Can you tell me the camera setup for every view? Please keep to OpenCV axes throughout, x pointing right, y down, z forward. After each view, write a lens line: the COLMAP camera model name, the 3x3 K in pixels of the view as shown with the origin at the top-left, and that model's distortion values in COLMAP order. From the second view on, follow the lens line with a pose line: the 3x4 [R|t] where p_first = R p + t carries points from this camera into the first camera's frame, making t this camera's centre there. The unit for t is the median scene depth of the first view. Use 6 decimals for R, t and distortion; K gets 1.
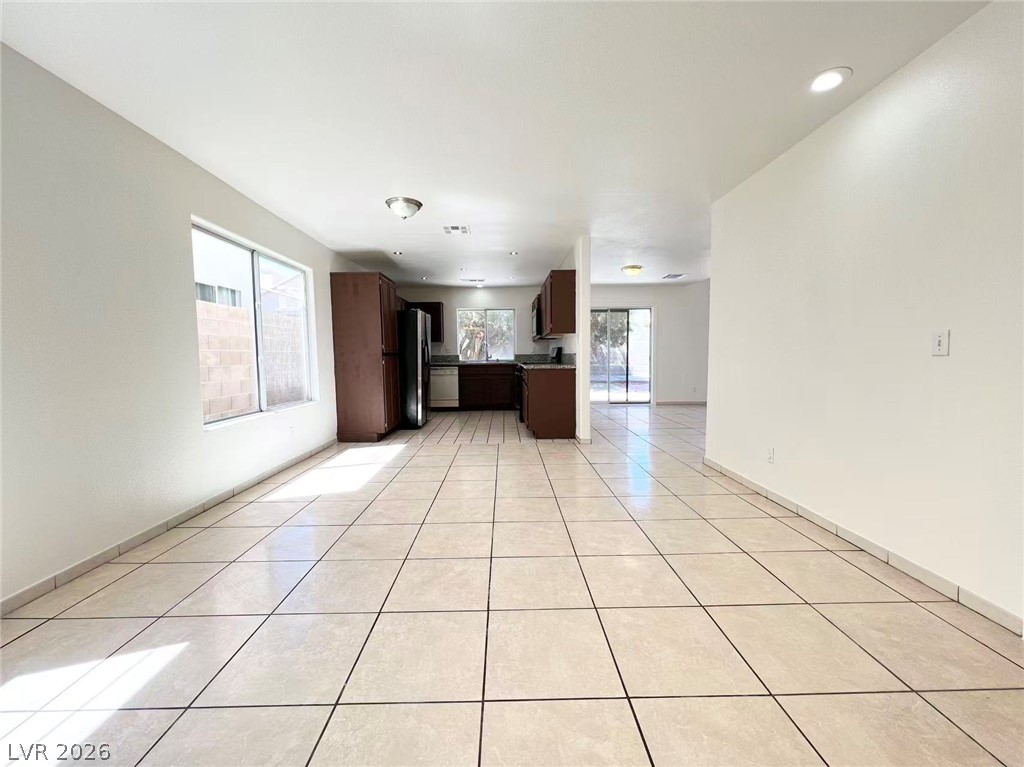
lens RADIAL K [[410.8, 0, 509.3], [0, 410.8, 383.1], [0, 0, 1]] dist [0.000023, 0.000653]
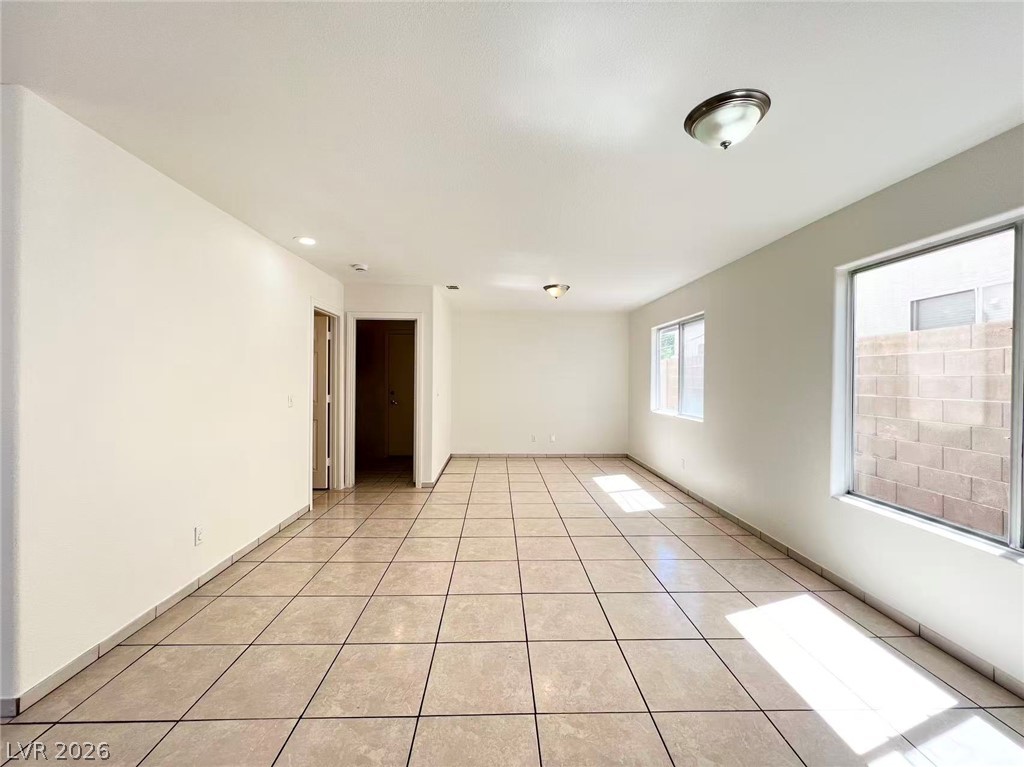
lens RADIAL K [[410.8, 0, 509.3], [0, 410.8, 383.1], [0, 0, 1]] dist [0.000023, 0.000653]
pose [[-0.999838, 0.003863, -0.017580, 0.003616], [0.002486, 0.996975, 0.077679, -0.233877], [0.017827, 0.077623, -0.996823, 2.086655]]
